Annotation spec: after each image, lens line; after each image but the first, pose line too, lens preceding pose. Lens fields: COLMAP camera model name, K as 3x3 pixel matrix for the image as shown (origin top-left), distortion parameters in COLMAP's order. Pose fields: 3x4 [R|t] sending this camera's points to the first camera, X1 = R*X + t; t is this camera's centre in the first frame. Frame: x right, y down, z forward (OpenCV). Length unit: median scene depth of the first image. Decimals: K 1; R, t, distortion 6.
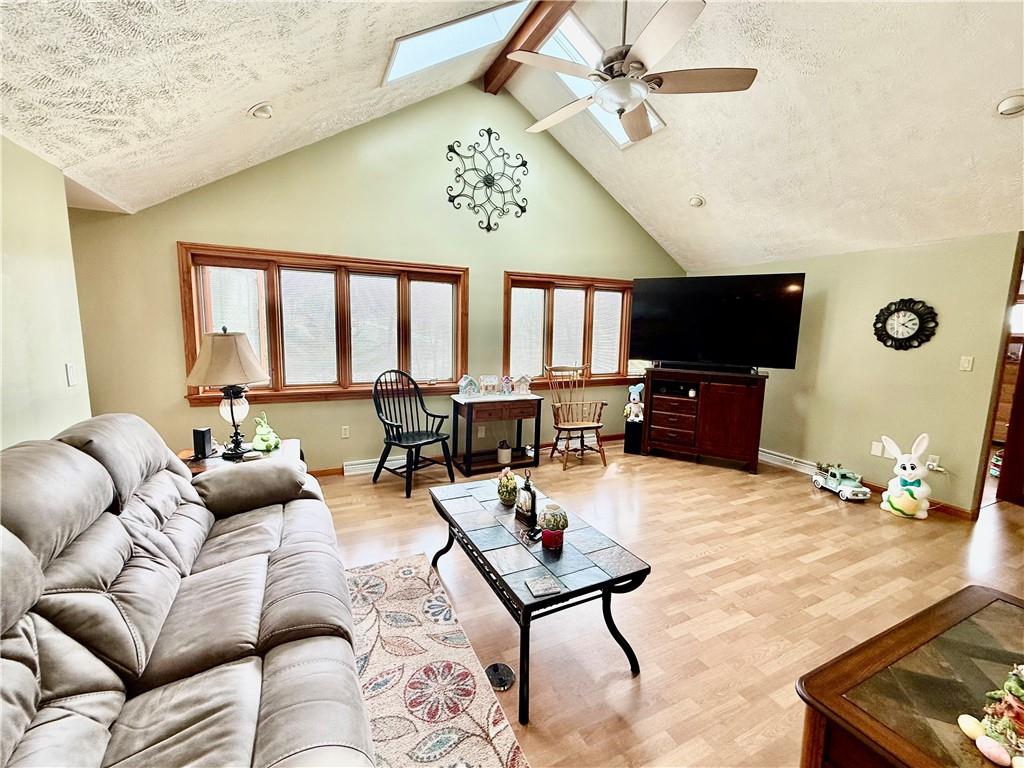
lens RADIAL K [[426.1, 0, 511.3], [0, 426.1, 383.1], [0, 0, 1]] dist [-0.000320, -0.000367]
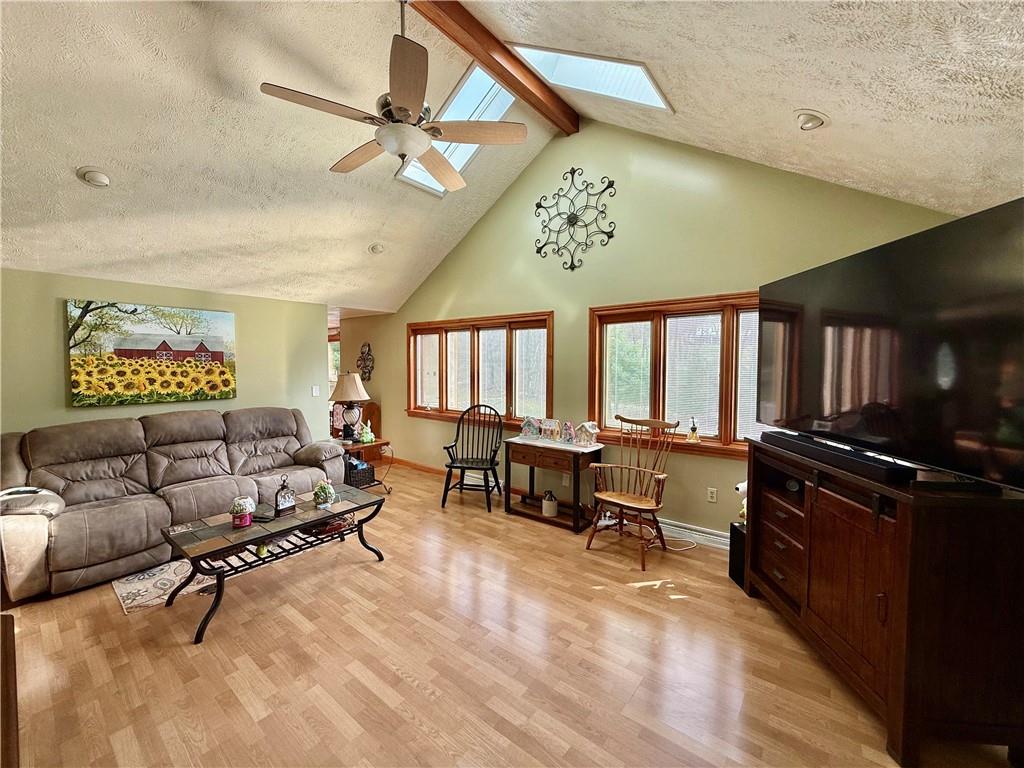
lens RADIAL K [[406.4, 0, 506.6], [0, 406.4, 382.4], [0, 0, 1]] dist [-0.001895, -0.000335]
pose [[0.430789, 0.024379, -0.902123, 0.762806], [-0.109850, 0.993618, -0.025605, -0.068664], [0.895742, 0.110129, 0.430718, 0.531067]]
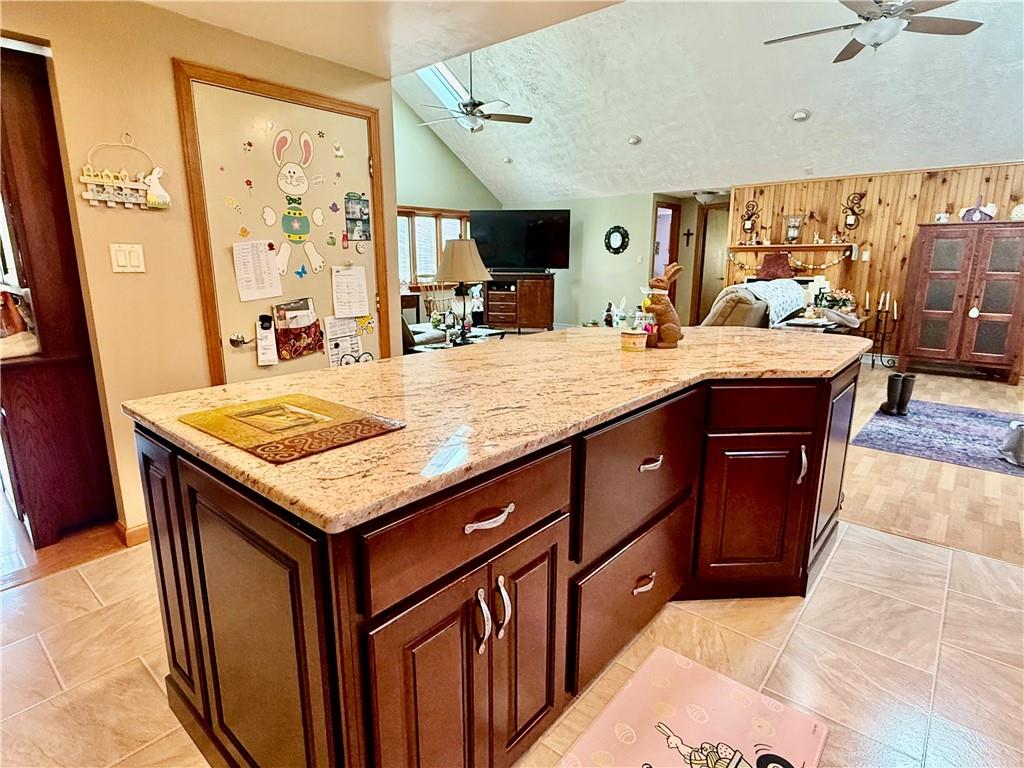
lens RADIAL K [[543.2, 0, 507.7], [0, 543.2, 382.0], [0, 0, 1]] dist [0.000388, -0.000165]
pose [[0.919221, -0.105191, 0.379431, -0.406226], [0.069516, 0.991872, 0.106568, 0.164801], [-0.387557, -0.071583, 0.919062, -0.892609]]
